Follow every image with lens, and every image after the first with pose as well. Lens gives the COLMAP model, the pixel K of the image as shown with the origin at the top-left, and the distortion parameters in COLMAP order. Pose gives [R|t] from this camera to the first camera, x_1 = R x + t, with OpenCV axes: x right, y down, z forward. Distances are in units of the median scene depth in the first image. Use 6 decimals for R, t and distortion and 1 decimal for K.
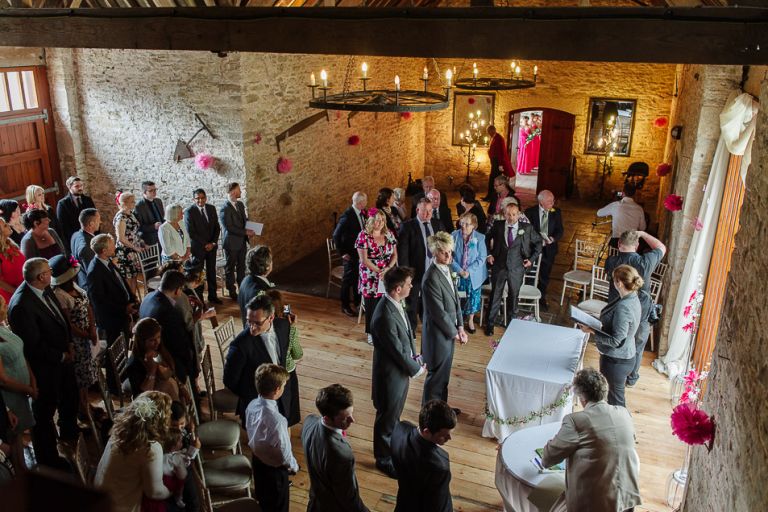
lens RADIAL K [[655.4, 0, 383.9], [0, 655.4, 255.6], [0, 0, 1]] dist [0.013252, -0.000349]
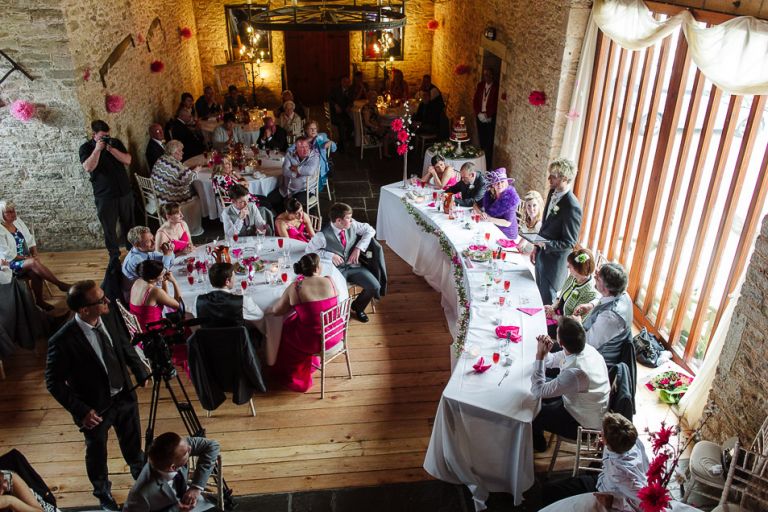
lens RADIAL K [[611.9, 0, 383.5], [0, 611.9, 256.6], [0, 0, 1]] dist [-0.015850, -0.006567]
pose [[0.883360, -0.216731, 0.415575, -0.224092], [0.151530, 0.971109, 0.184355, -0.038017], [-0.443524, -0.099880, 0.890680, 0.116458]]
